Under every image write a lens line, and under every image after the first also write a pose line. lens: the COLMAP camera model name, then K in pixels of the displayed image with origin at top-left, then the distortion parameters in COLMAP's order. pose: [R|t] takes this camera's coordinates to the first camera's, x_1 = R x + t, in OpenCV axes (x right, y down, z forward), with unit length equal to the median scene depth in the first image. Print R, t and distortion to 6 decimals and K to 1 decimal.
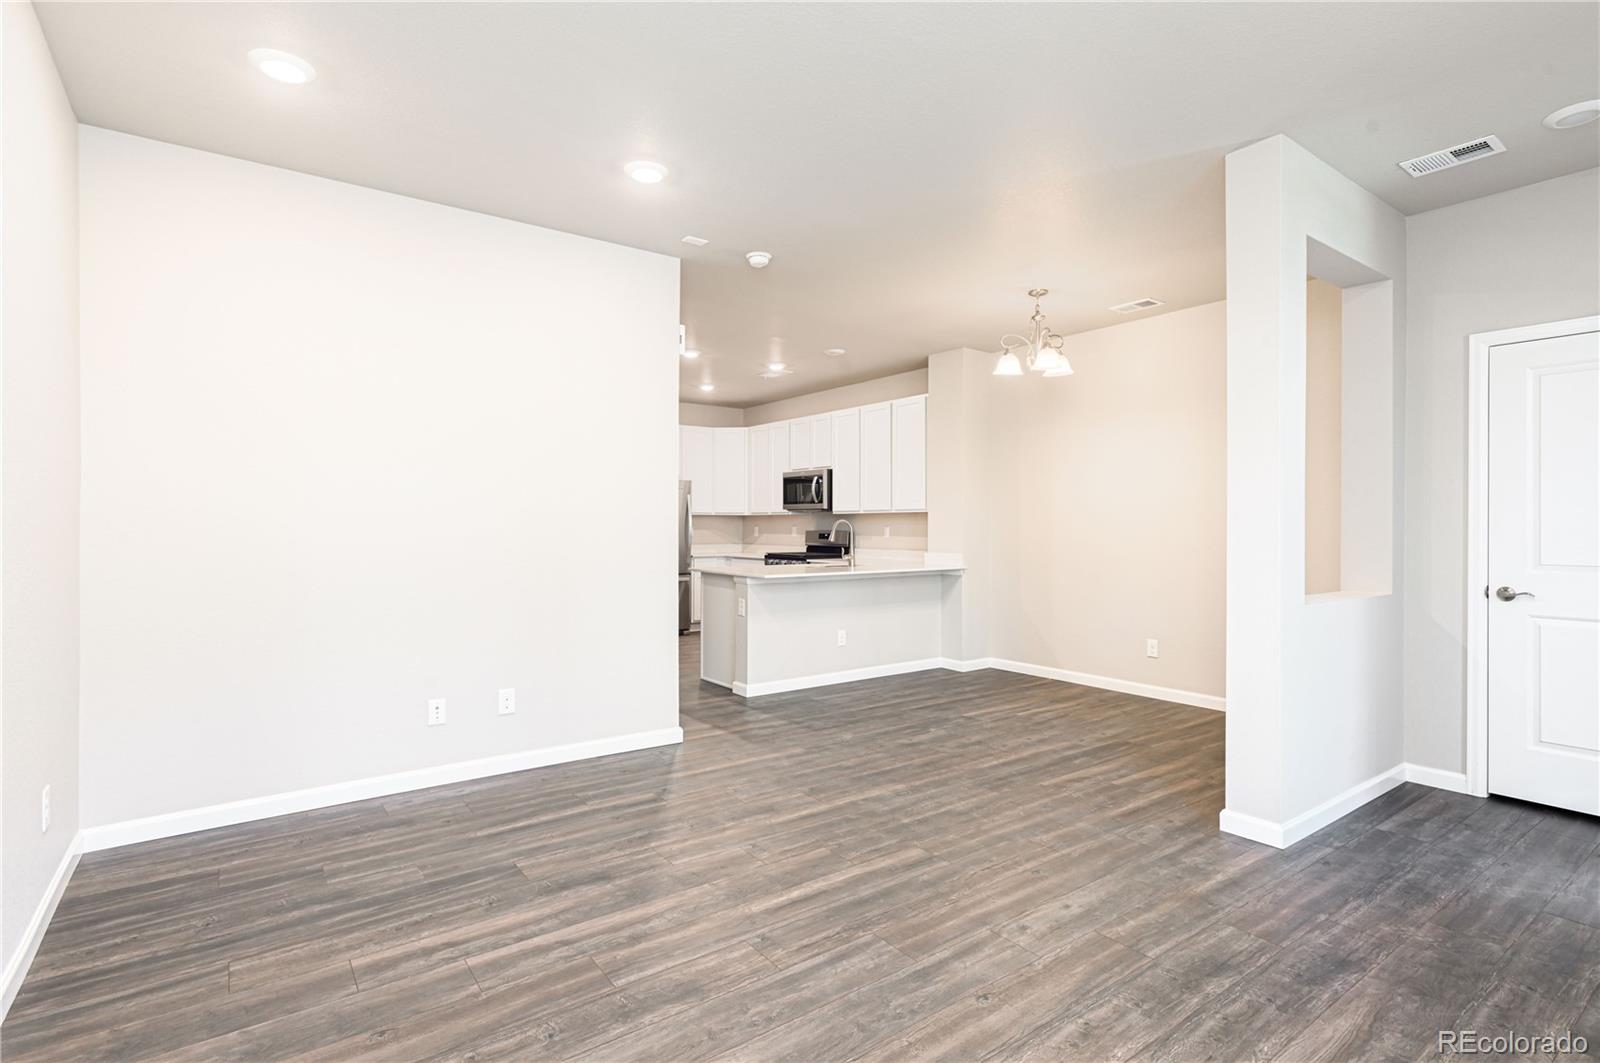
lens RADIAL K [[772.9, 0, 819.9], [0, 772.9, 526.9], [0, 0, 1]] dist [0.007771, -0.000937]
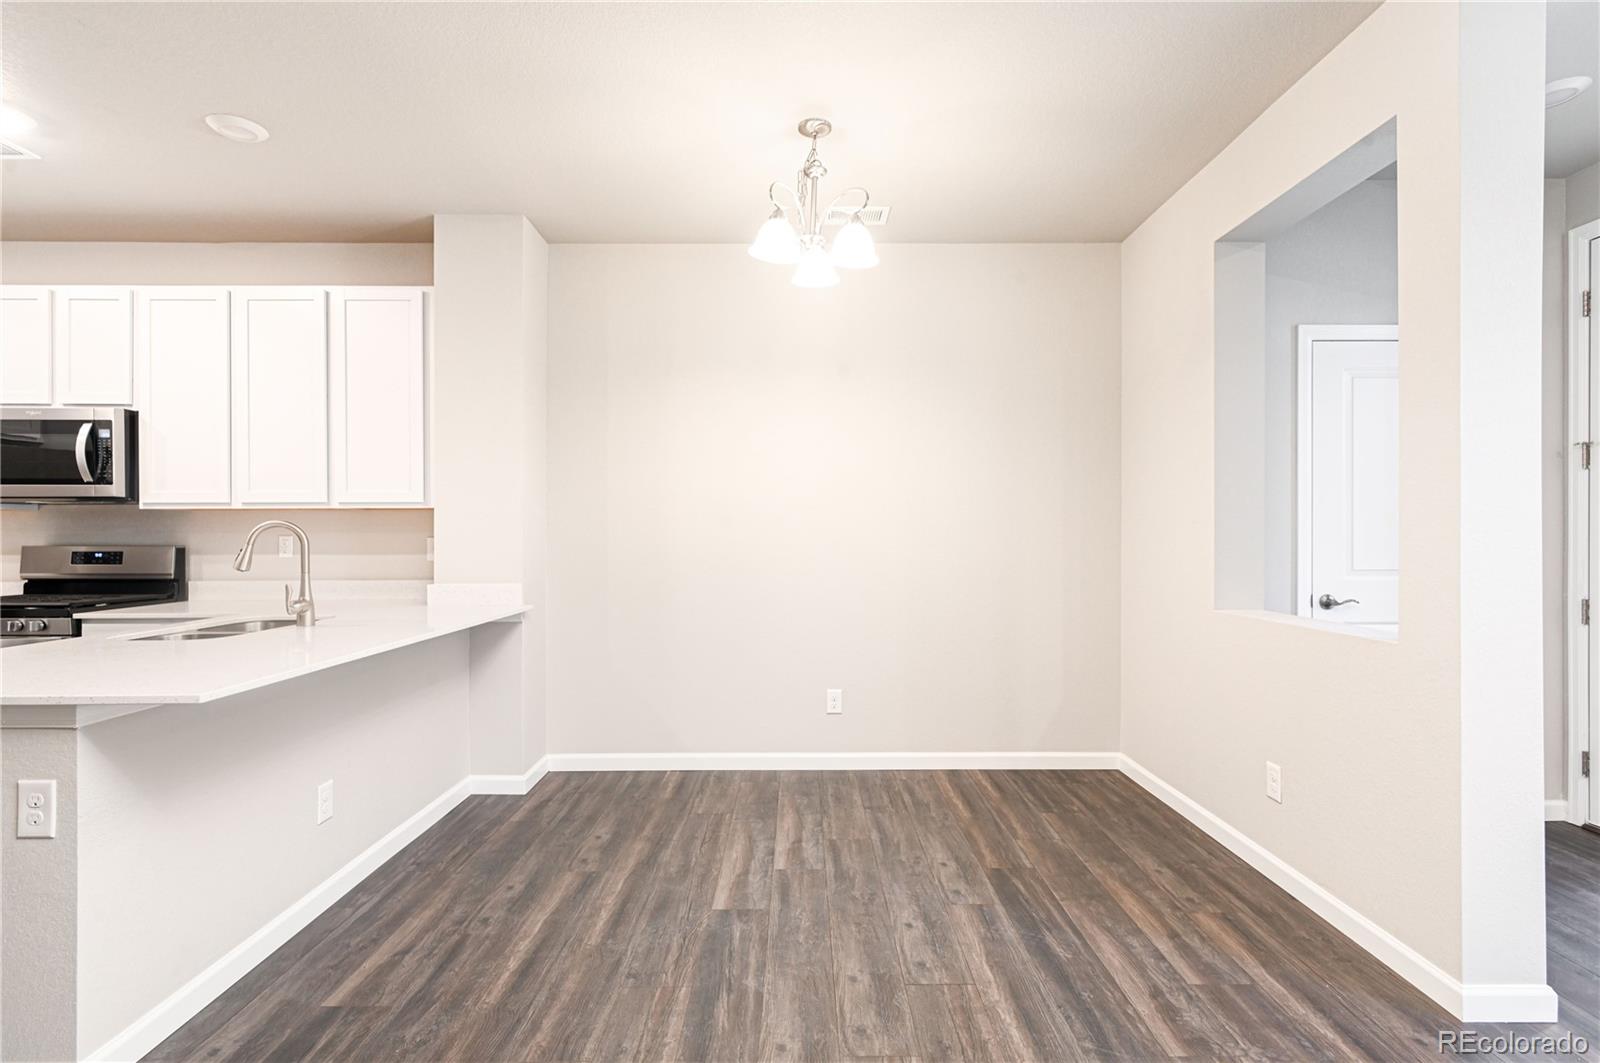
lens RADIAL K [[772.9, 0, 804.0], [0, 772.9, 531.3], [0, 0, 1]] dist [0.007771, -0.000937]
pose [[0.598822, -0.002350, 0.800879, -0.270259], [0.004556, 0.999990, -0.000472, -0.003364], [-0.800869, 0.003931, 0.598827, 0.953293]]
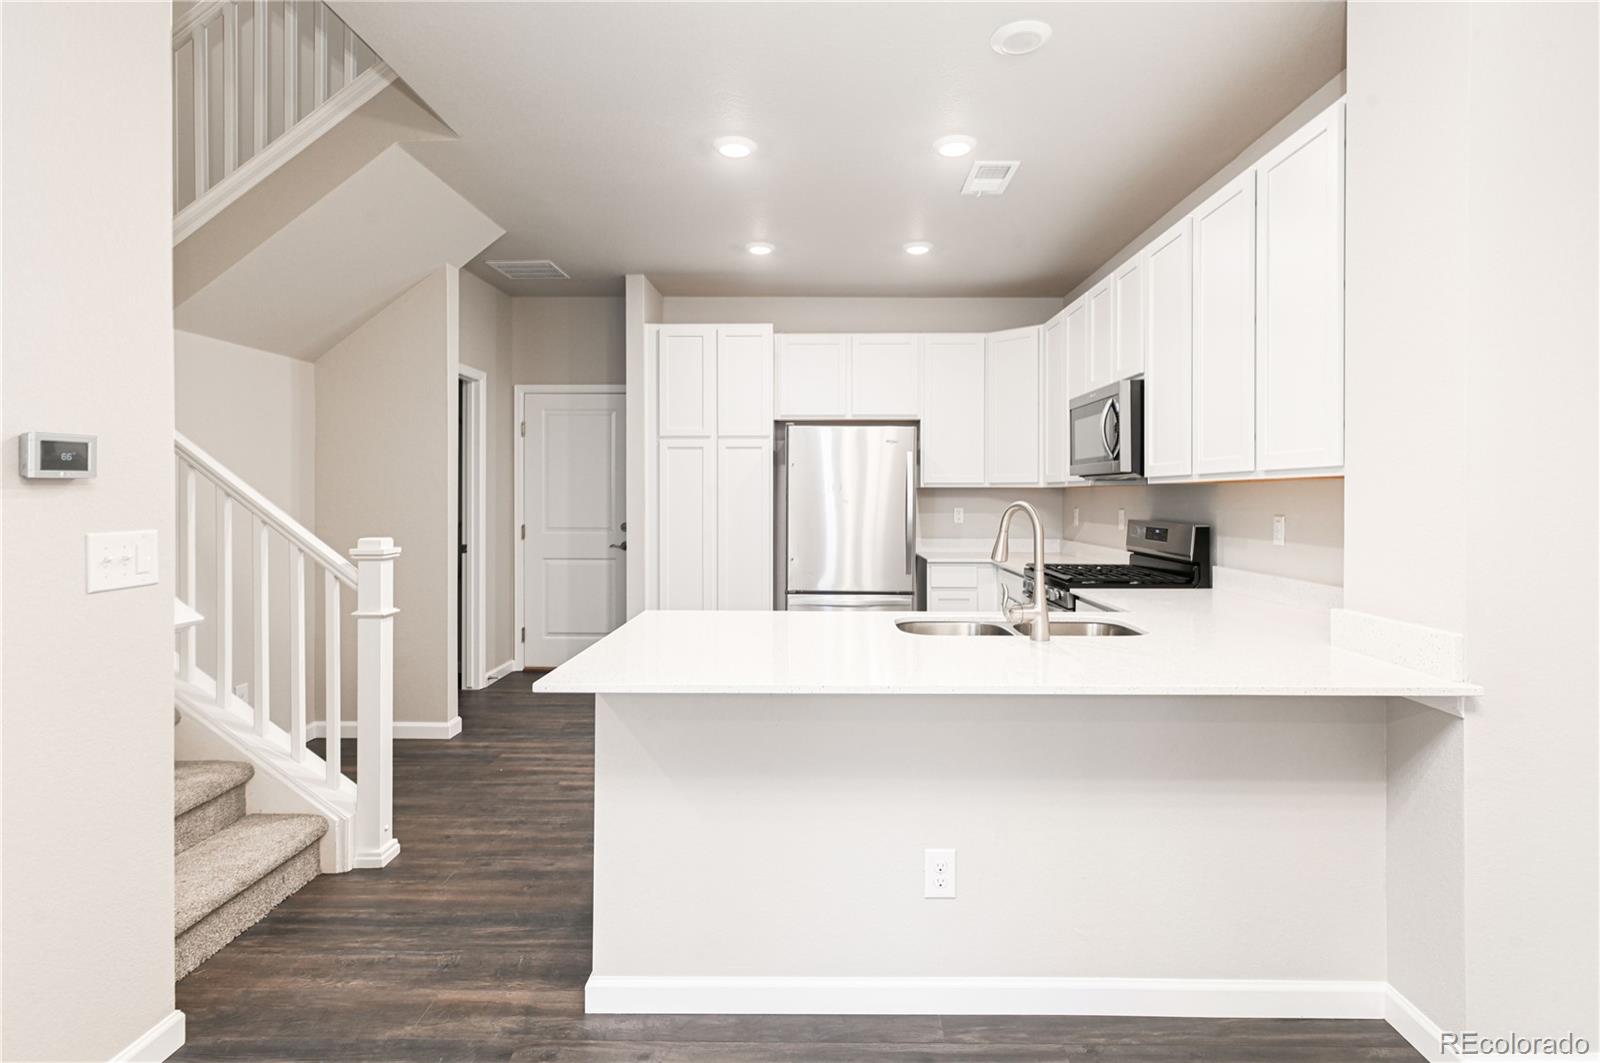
lens RADIAL K [[809.5, 0, 808.5], [0, 809.5, 498.9], [0, 0, 1]] dist [0.005149, -0.000904]
pose [[0.790275, 0.000089, -0.612752, 0.335640], [-0.001306, 0.999998, -0.001540, -0.017617], [0.612751, 0.002017, 0.790274, 1.240957]]
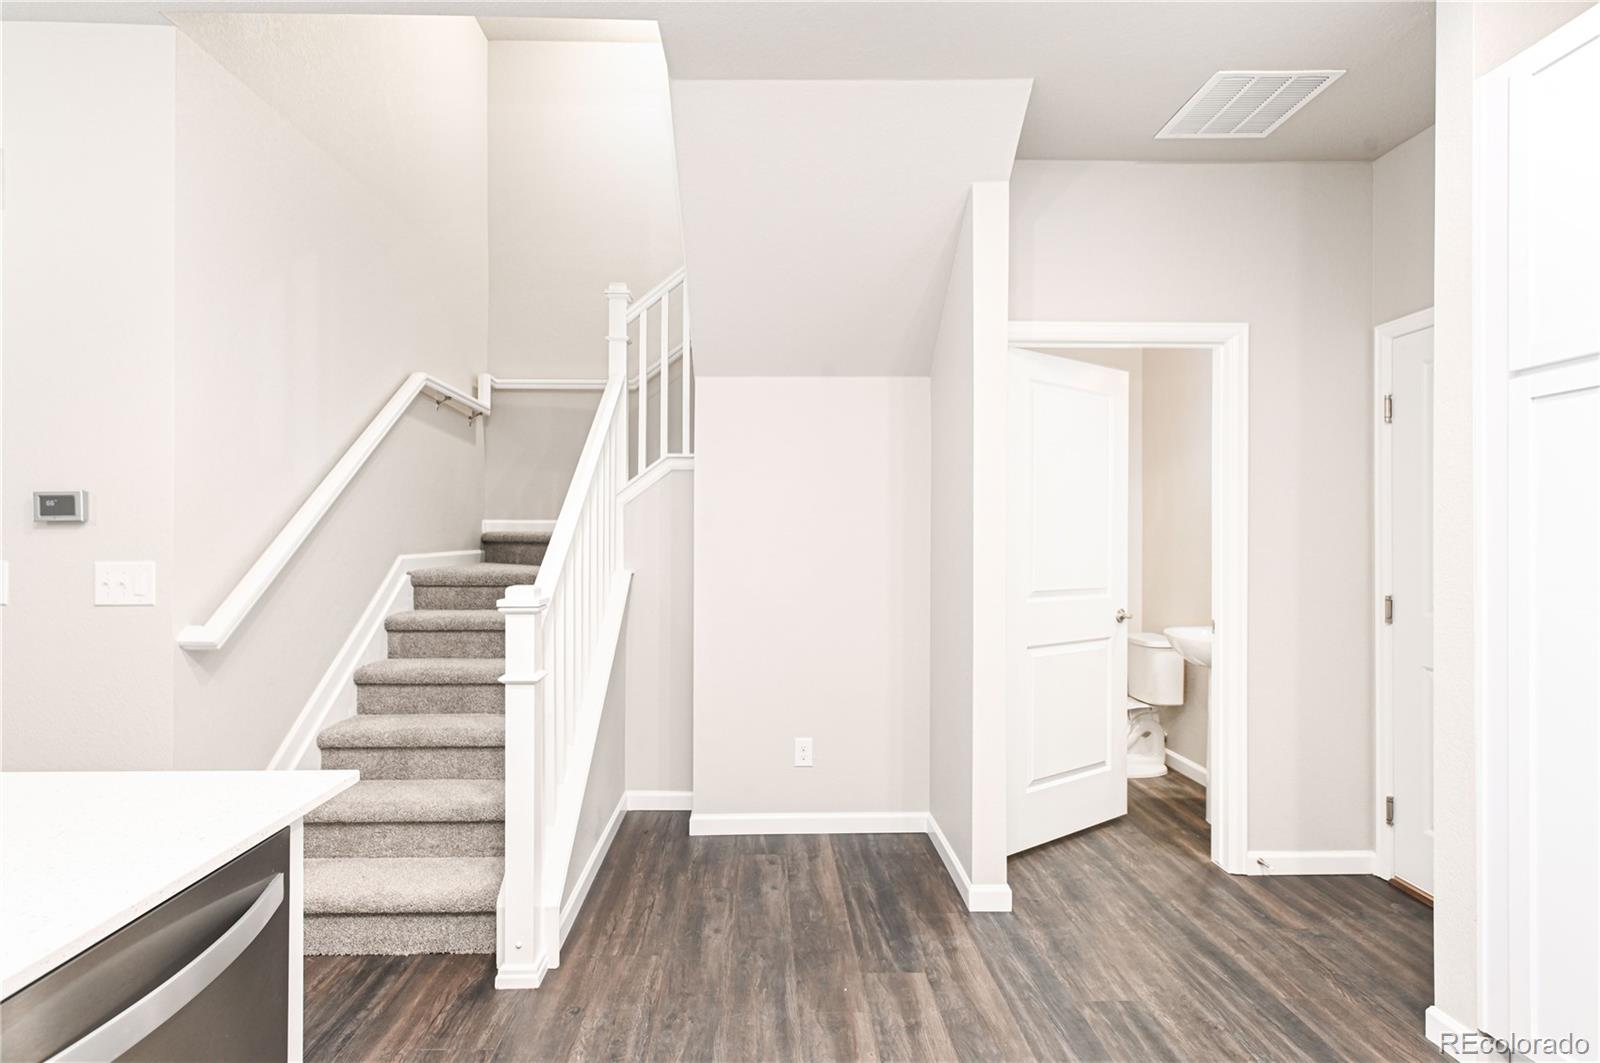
lens RADIAL K [[772.9, 0, 787.3], [0, 772.9, 541.2], [0, 0, 1]] dist [0.007771, -0.000937]
pose [[-0.588841, -0.003563, -0.808241, -0.120257], [-0.008536, 0.999962, 0.001811, -0.019796], [0.808204, 0.007966, -0.588849, 2.181118]]
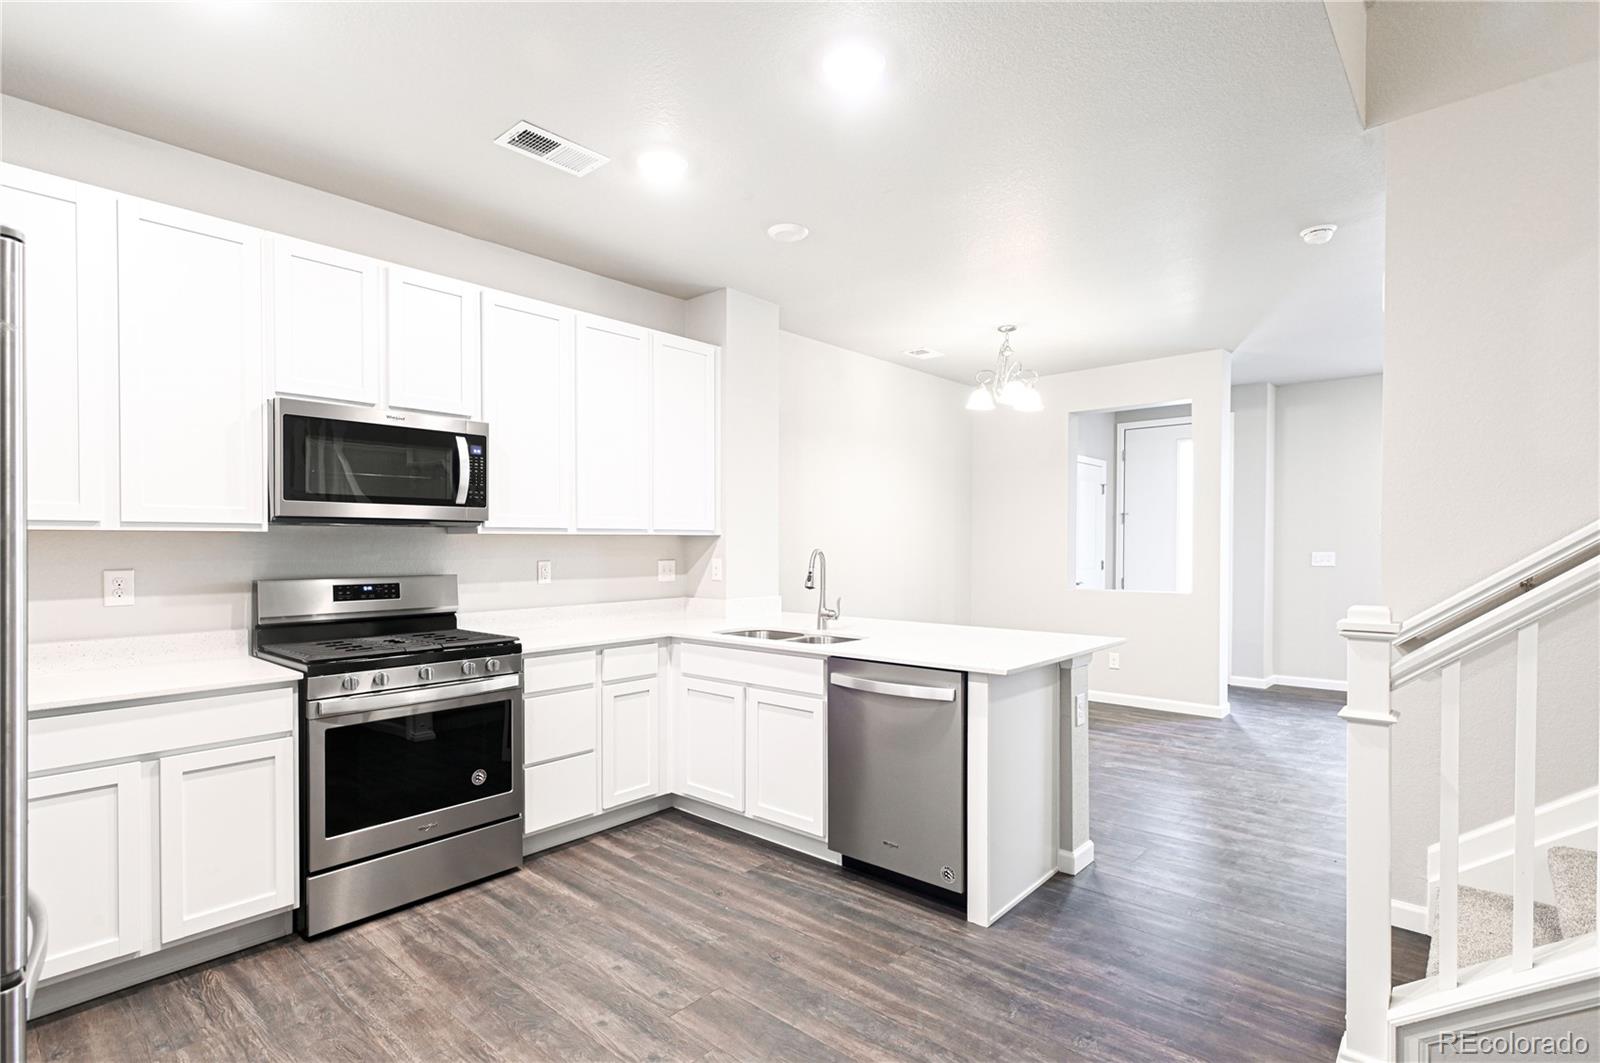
lens RADIAL K [[772.9, 0, 792.3], [0, 772.9, 556.6], [0, 0, 1]] dist [0.007771, -0.000937]
pose [[-0.189597, -0.016591, 0.981722, -0.984546], [0.005376, 0.999825, 0.017935, -0.026143], [-0.981847, 0.008678, -0.189475, 2.131613]]
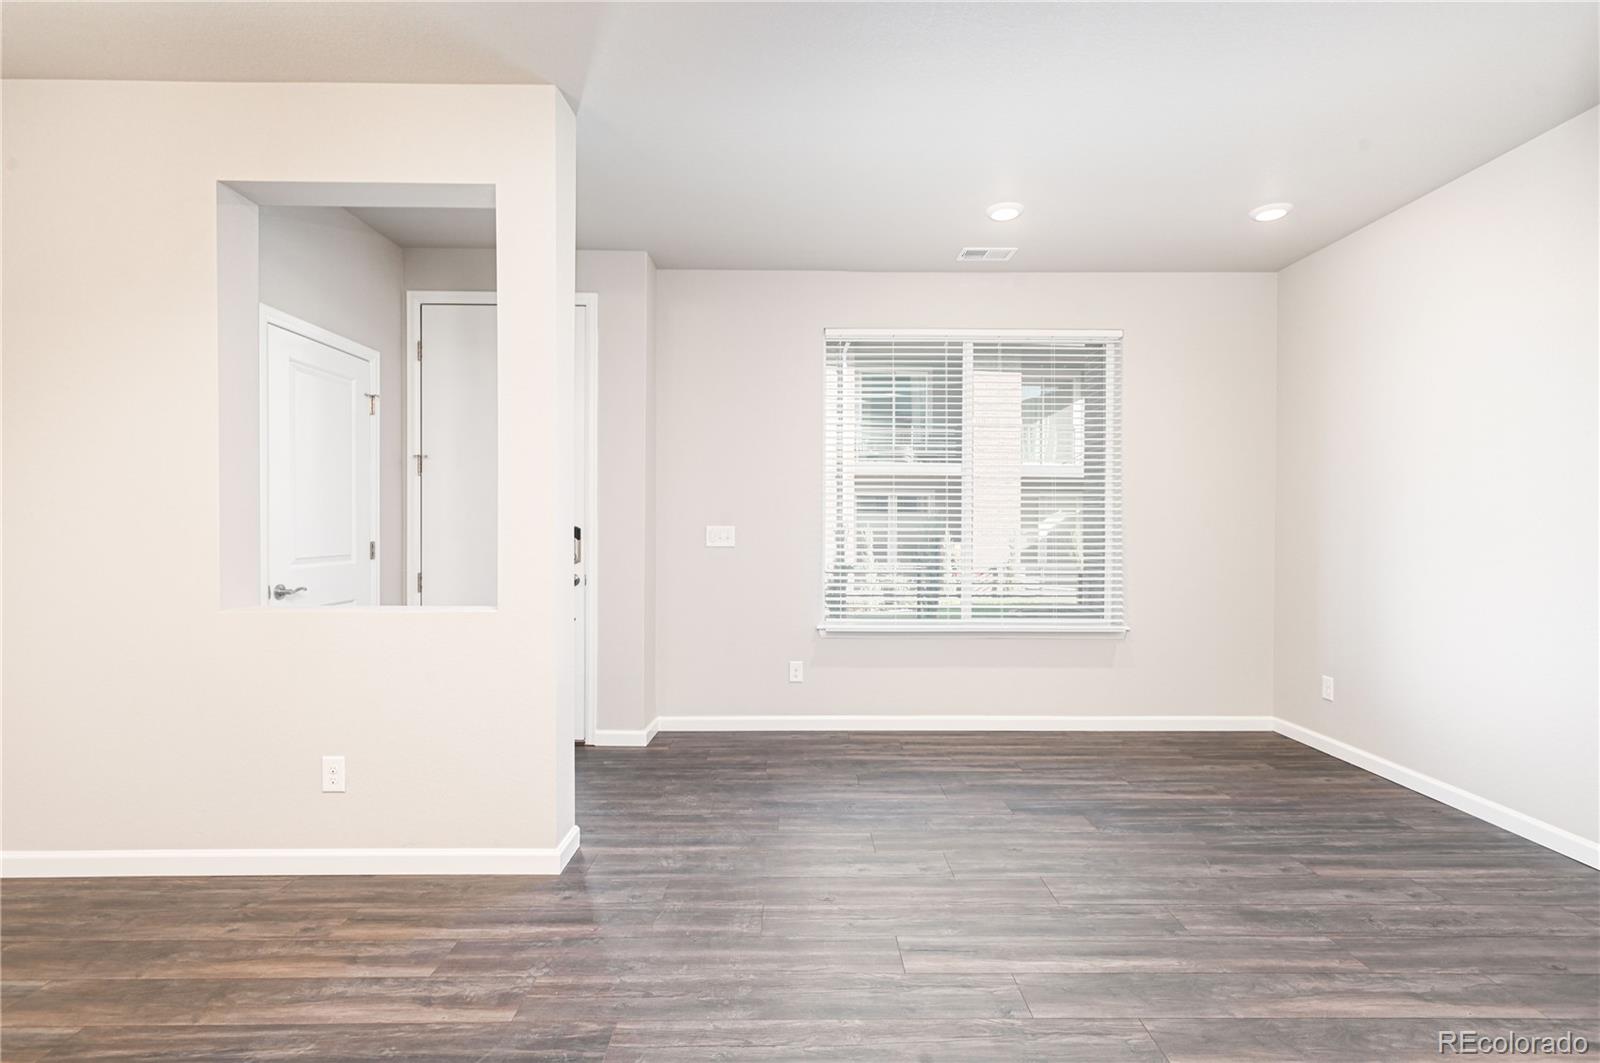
lens RADIAL K [[772.9, 0, 799.4], [0, 772.9, 535.2], [0, 0, 1]] dist [0.007771, -0.000937]
pose [[-0.798667, -0.012516, 0.601643, -0.190288], [-0.003741, 0.999868, 0.015834, -0.000565], [-0.601761, 0.010395, -0.798608, 1.386090]]
